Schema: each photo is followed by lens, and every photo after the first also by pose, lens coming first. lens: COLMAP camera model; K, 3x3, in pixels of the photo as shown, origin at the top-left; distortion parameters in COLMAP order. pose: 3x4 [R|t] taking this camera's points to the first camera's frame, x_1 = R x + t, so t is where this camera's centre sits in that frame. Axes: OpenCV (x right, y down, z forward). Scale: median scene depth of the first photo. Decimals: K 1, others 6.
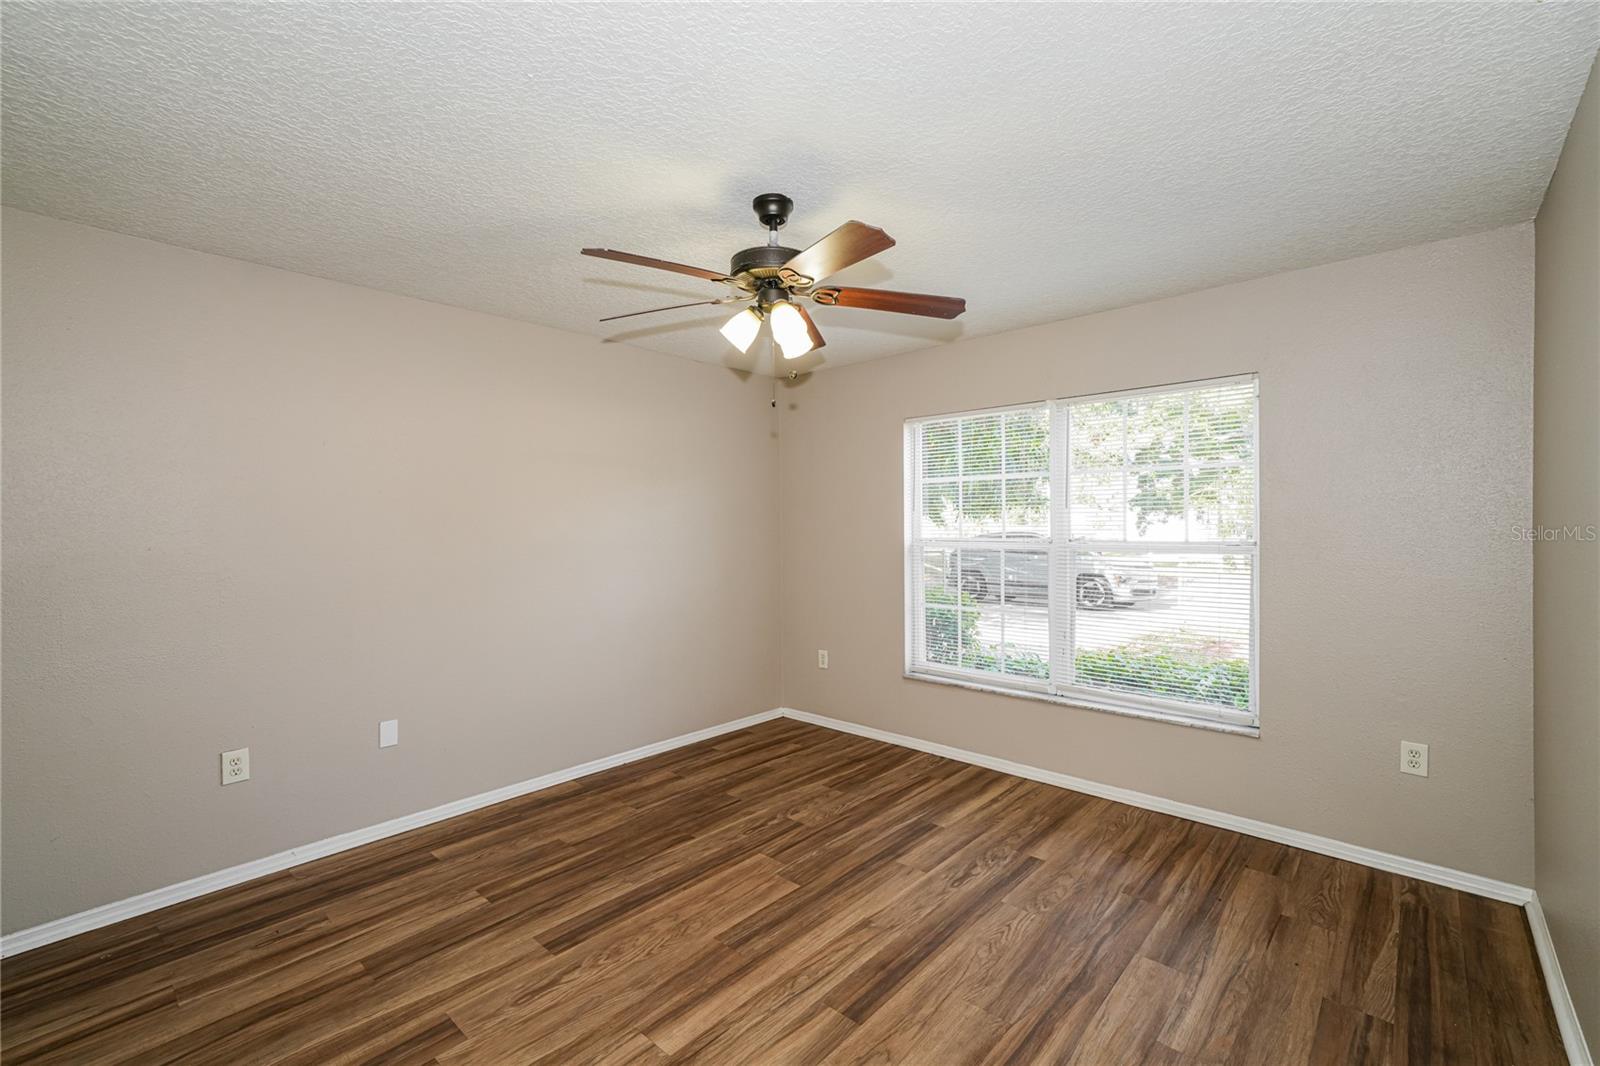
lens RADIAL K [[684.5, 0, 800.0], [0, 684.5, 533.0], [0, 0, 1]] dist [-0.000143, -0.000014]
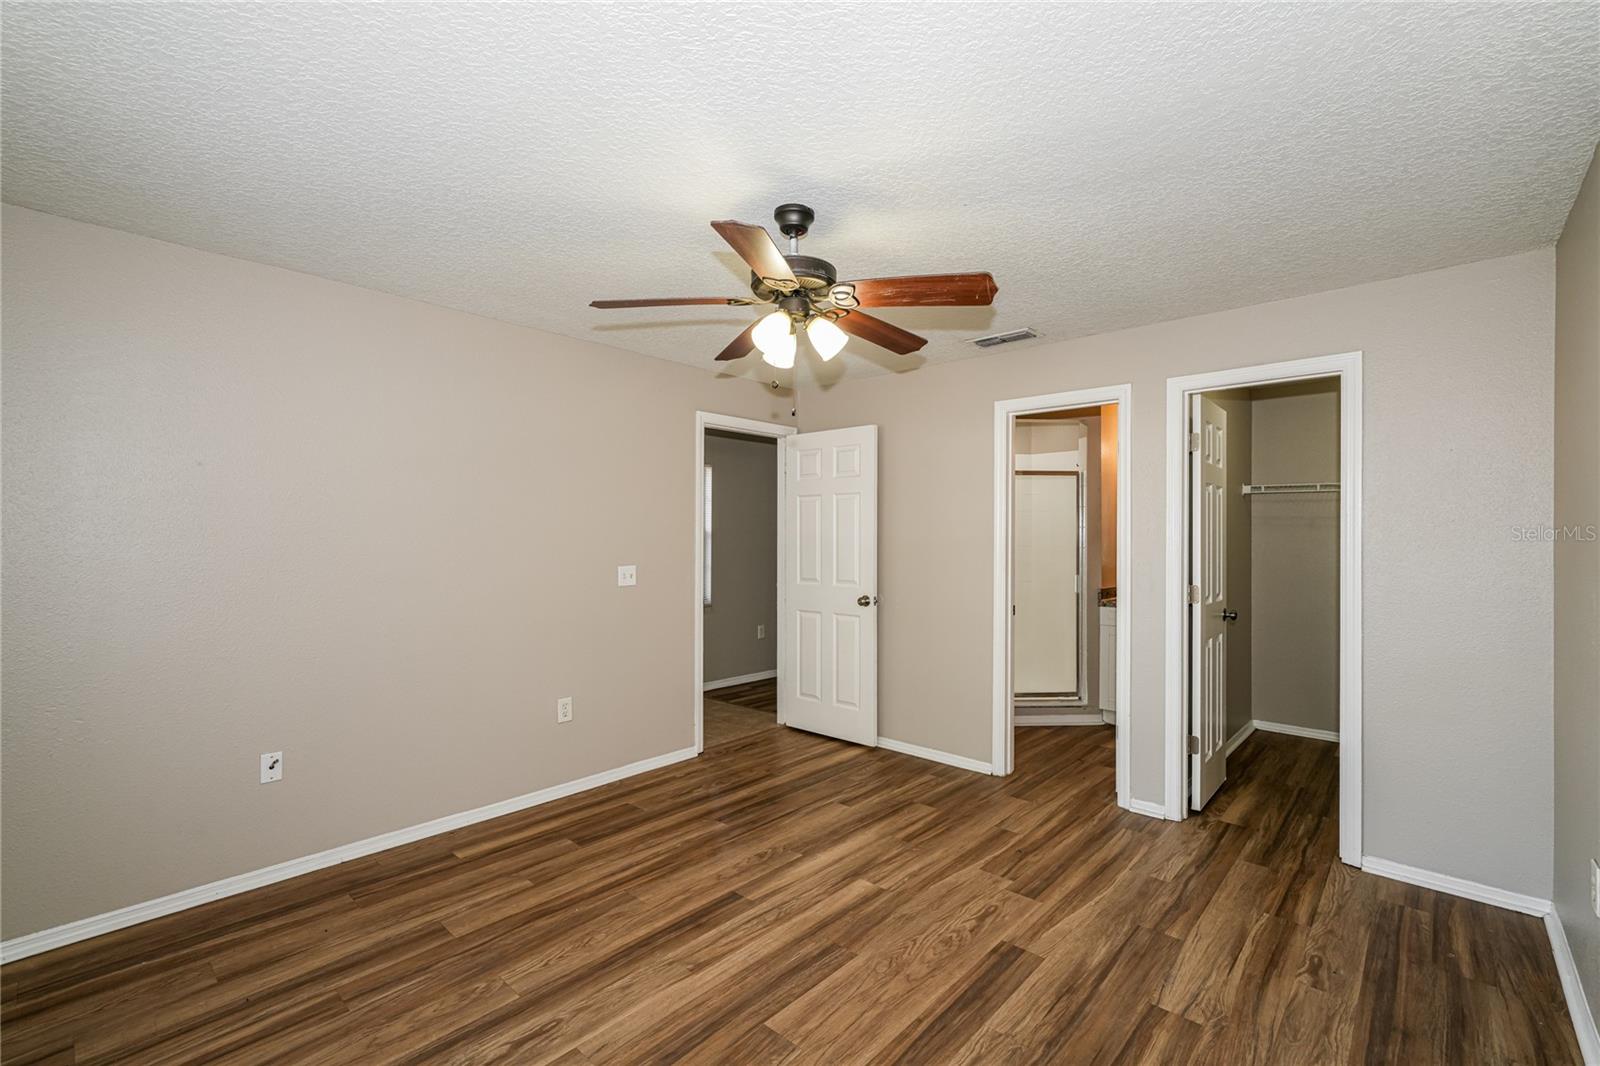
lens RADIAL K [[684.5, 0, 800.0], [0, 684.5, 533.0], [0, 0, 1]] dist [-0.000143, -0.000014]
pose [[-0.999978, 0.004116, 0.005258, -0.051904], [0.004142, 0.999979, 0.005011, -0.019121], [-0.005238, 0.005033, -0.999974, 2.021845]]
